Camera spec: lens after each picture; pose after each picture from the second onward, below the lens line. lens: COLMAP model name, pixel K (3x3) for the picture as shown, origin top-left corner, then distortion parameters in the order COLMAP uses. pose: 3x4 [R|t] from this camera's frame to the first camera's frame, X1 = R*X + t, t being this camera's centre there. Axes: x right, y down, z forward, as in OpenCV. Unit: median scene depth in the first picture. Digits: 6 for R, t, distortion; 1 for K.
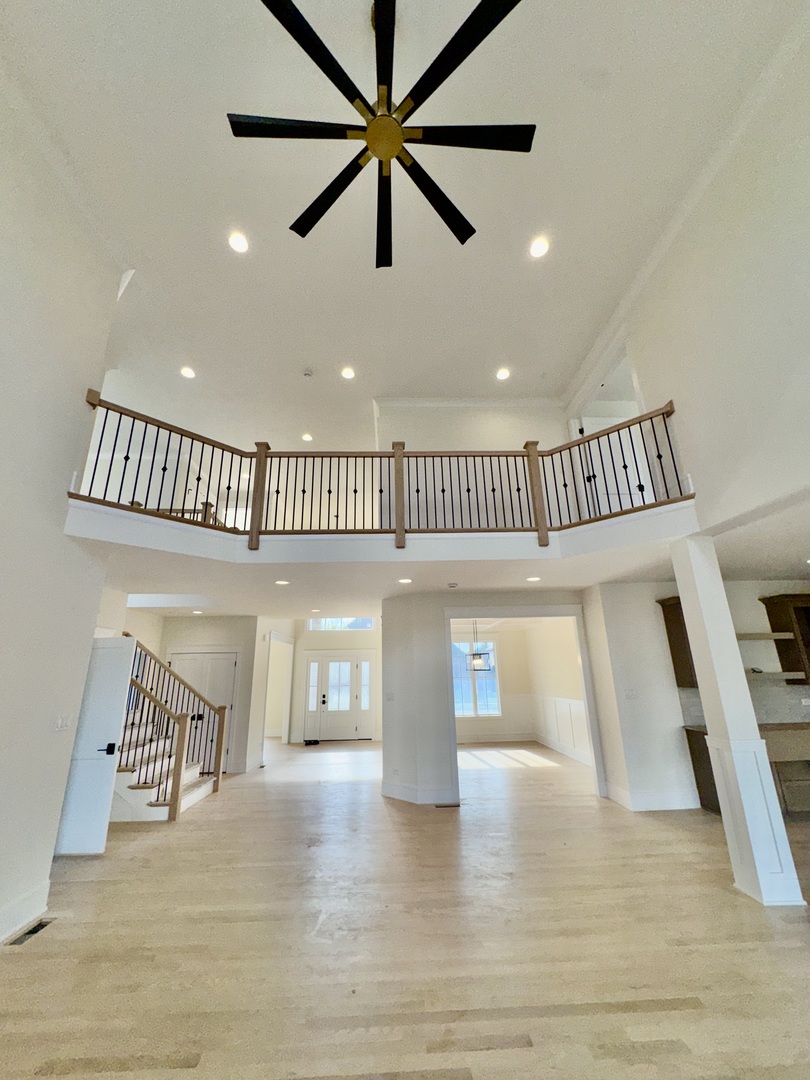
lens RADIAL K [[430.4, 0, 403.7], [0, 430.4, 542.5], [0, 0, 1]] dist [-0.003732, 0.000847]
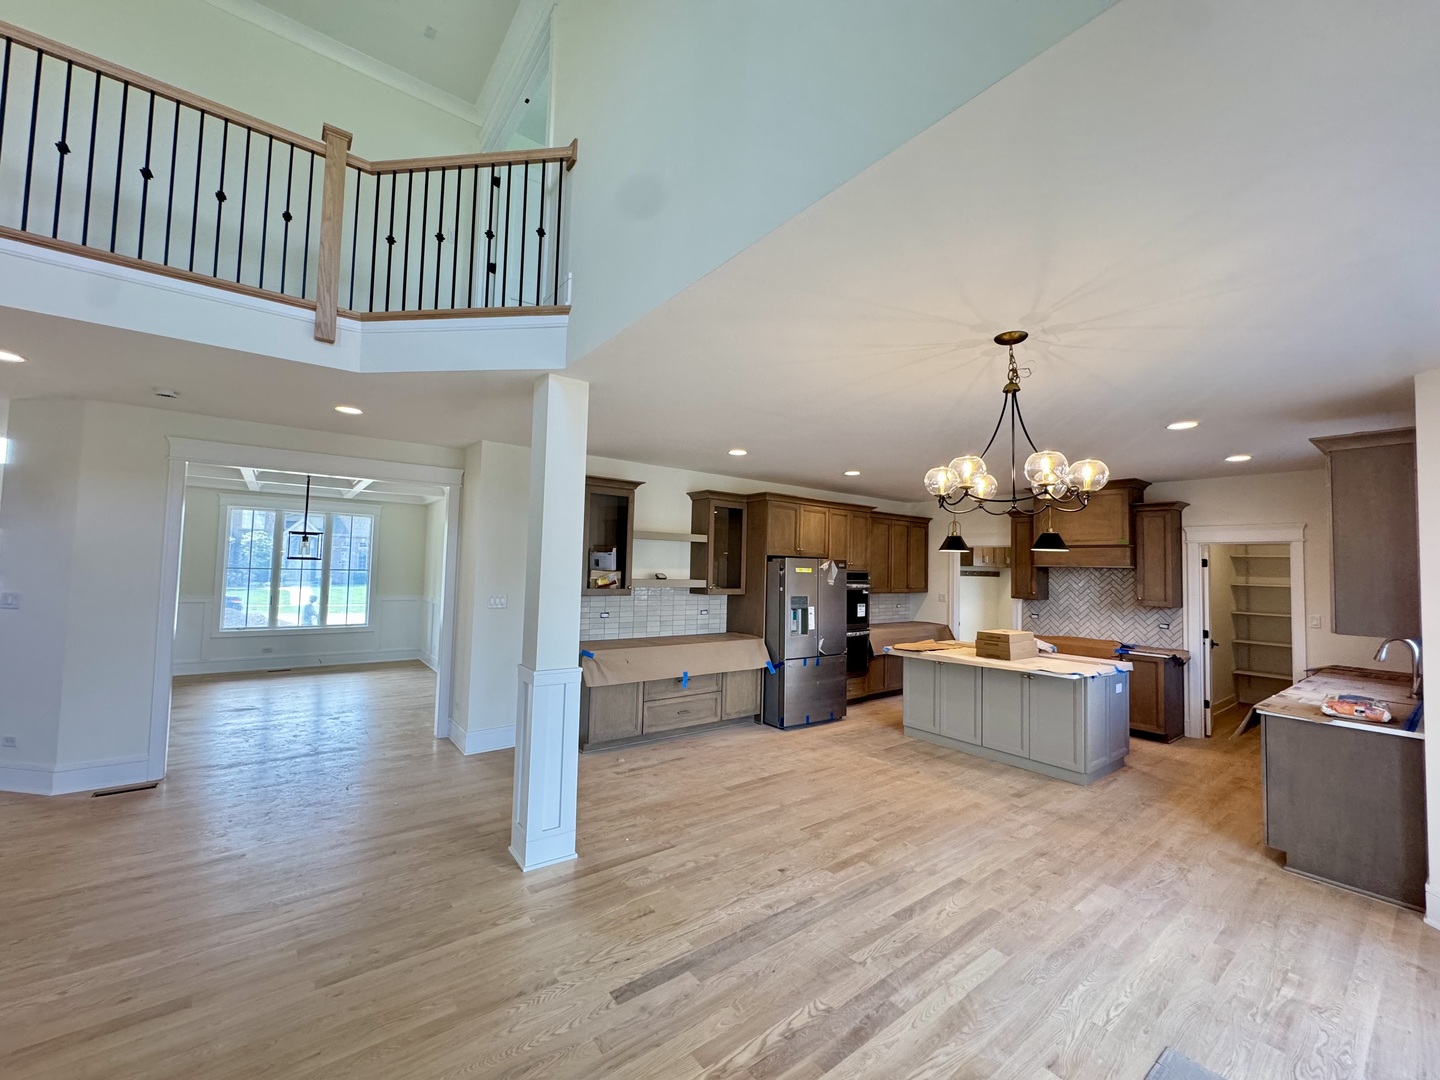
lens RADIAL K [[573.9, 0, 719.3], [0, 573.9, 539.0], [0, 0, 1]] dist [-0.003732, 0.000847]
pose [[0.814706, 0.071412, 0.575460, 0.313763], [-0.209323, 0.961693, 0.177006, 0.014917], [-0.540775, -0.264665, 0.798445, 0.098119]]
